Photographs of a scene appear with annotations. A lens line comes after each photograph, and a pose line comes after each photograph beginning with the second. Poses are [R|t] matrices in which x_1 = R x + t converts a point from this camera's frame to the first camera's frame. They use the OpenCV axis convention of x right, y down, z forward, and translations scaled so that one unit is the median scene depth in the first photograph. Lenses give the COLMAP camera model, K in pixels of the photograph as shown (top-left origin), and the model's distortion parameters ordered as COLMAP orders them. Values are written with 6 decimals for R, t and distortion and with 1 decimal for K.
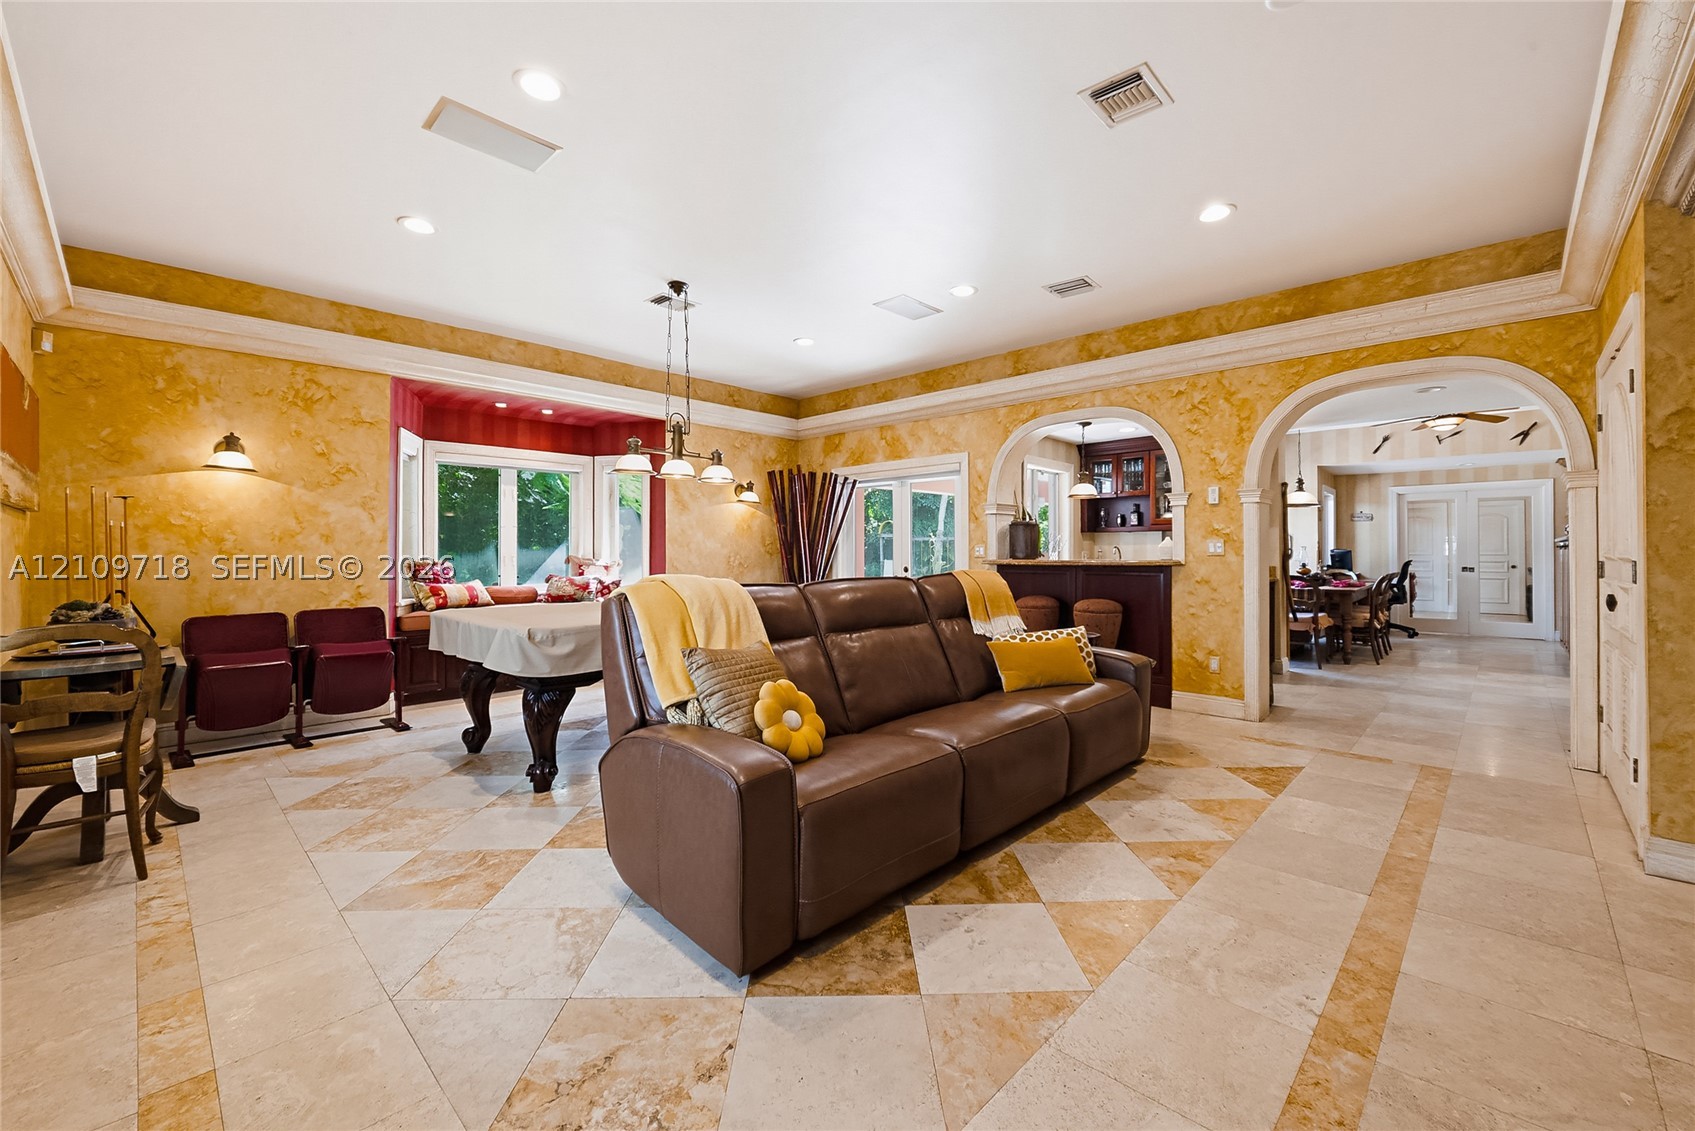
lens RADIAL K [[679.5, 0, 852.2], [0, 679.5, 557.2], [0, 0, 1]] dist [-0.003426, -0.000372]
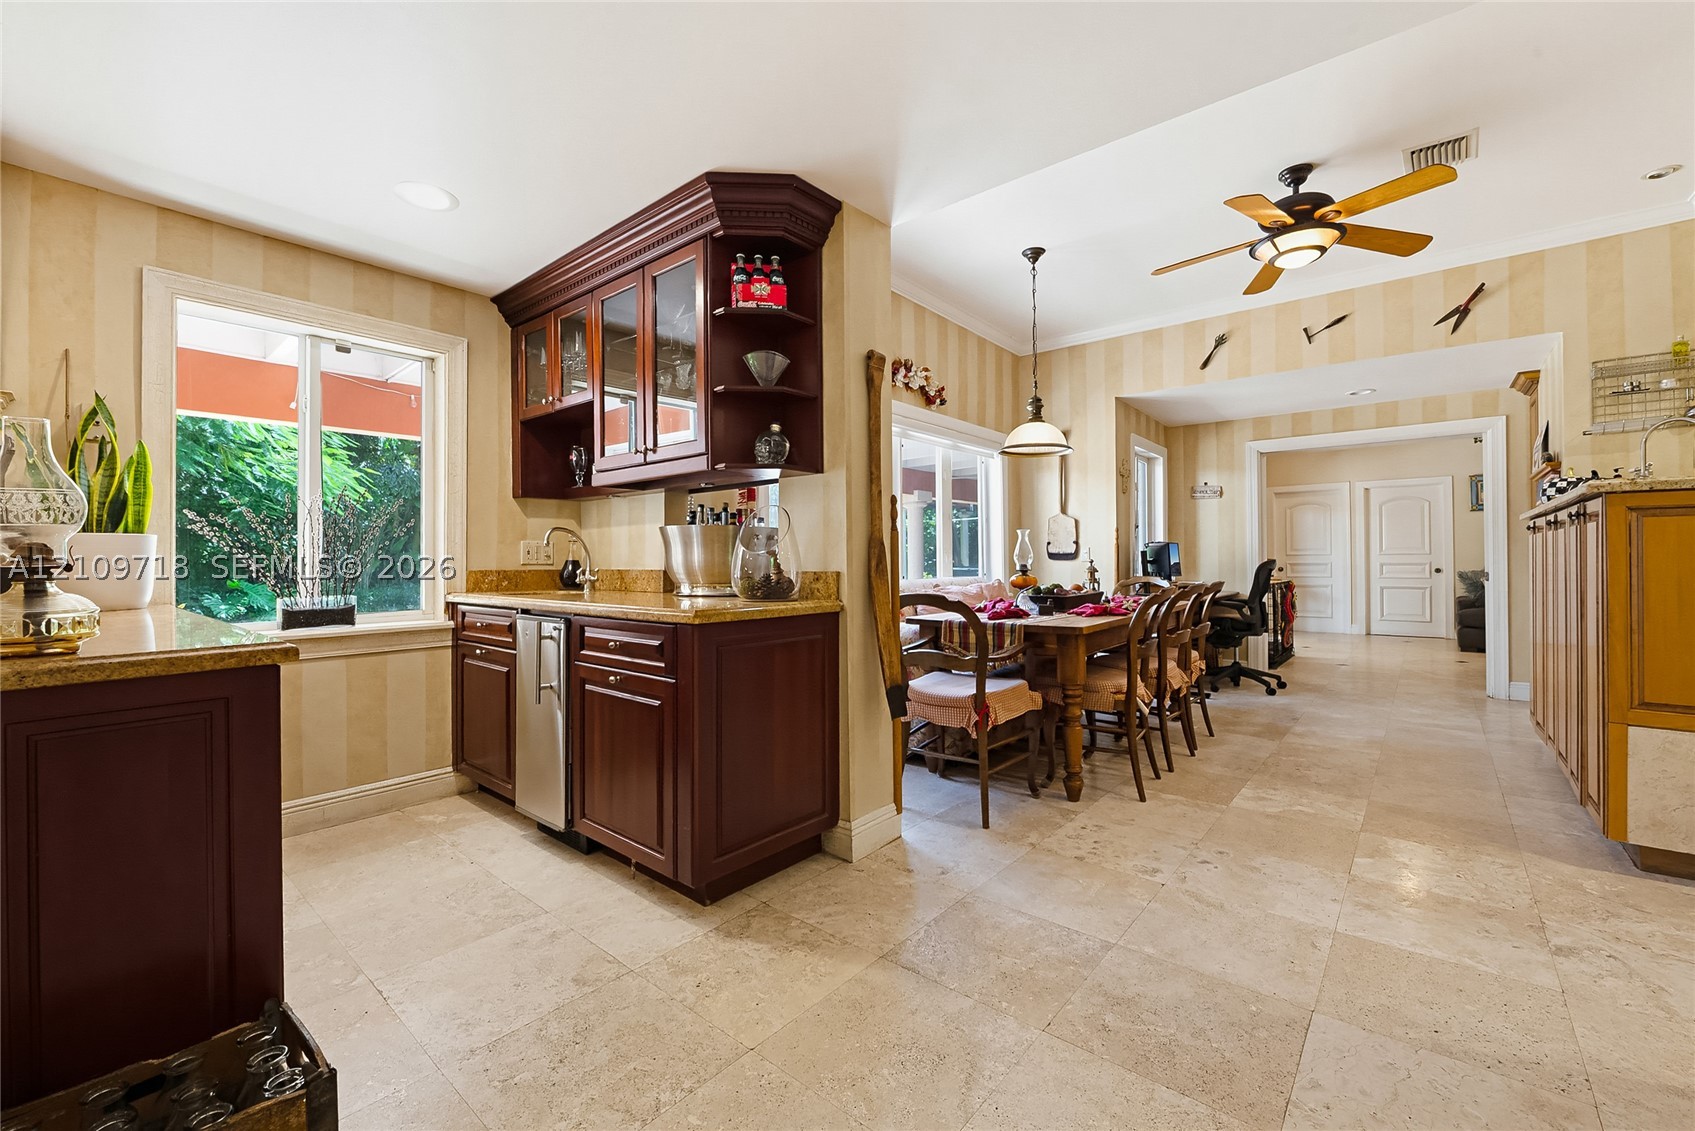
lens RADIAL K [[679.5, 0, 844.1], [0, 679.5, 562.7], [0, 0, 1]] dist [-0.003426, -0.000372]
pose [[0.998464, -0.002847, 0.055325, 0.396084], [0.003014, 0.999991, -0.002939, 0.006873], [-0.055316, 0.003101, 0.998464, 0.409057]]
